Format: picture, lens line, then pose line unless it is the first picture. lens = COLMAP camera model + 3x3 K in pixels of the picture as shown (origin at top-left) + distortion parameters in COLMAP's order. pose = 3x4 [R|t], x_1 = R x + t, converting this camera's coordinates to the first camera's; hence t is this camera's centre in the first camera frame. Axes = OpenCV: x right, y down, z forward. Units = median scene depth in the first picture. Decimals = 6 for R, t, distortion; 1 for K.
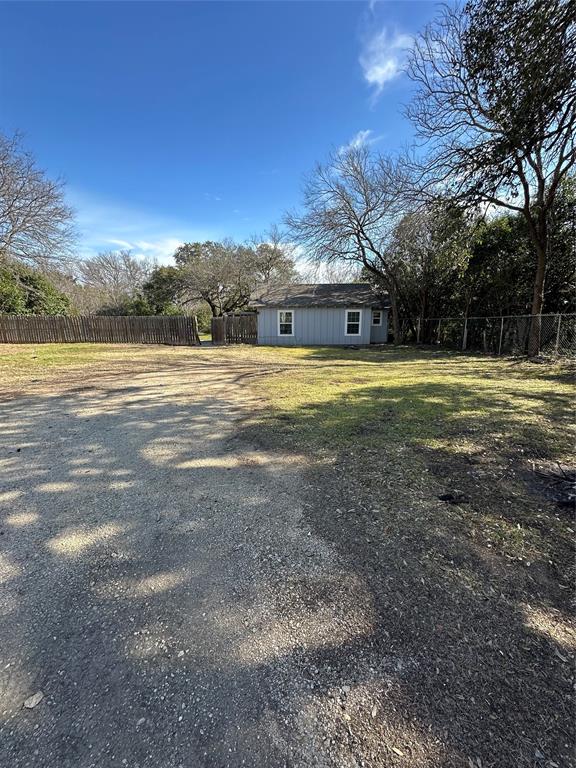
lens RADIAL K [[307.0, 0, 294.9], [0, 307.0, 382.8], [0, 0, 1]] dist [0.001883, 0.000074]
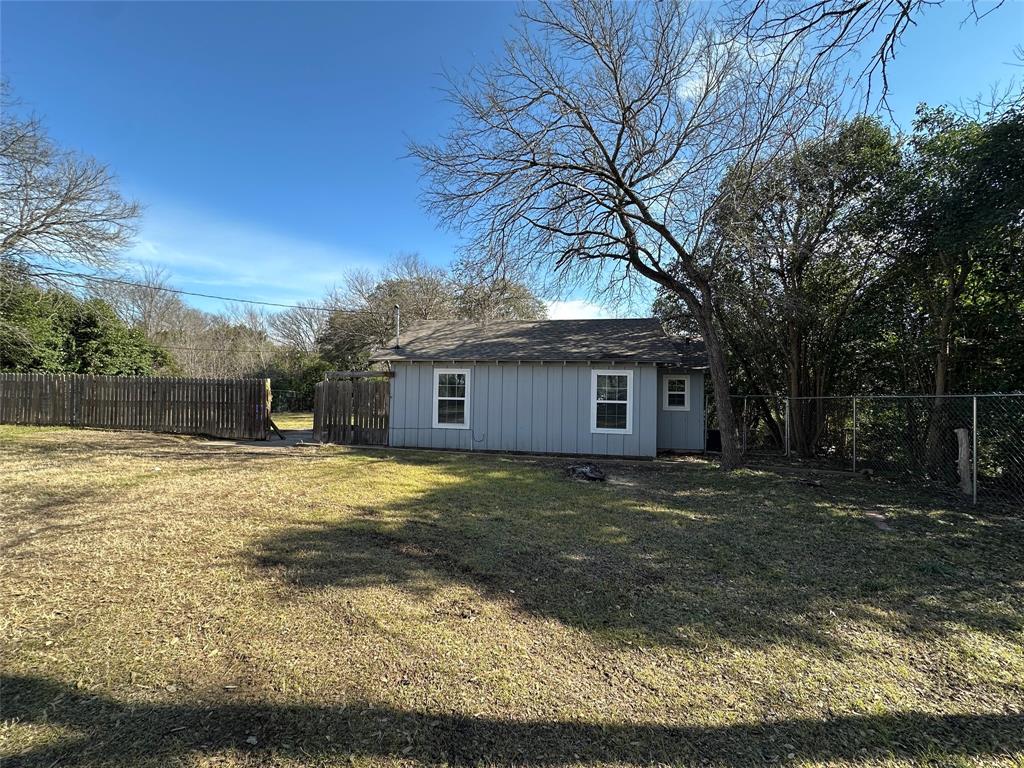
lens RADIAL K [[409.4, 0, 505.3], [0, 409.4, 387.8], [0, 0, 1]] dist [0.001883, 0.000074]
pose [[0.979906, 0.020196, -0.198434, 0.159772], [-0.062435, 0.975923, -0.208987, -0.090686], [0.189436, 0.217177, 0.957574, 0.446692]]
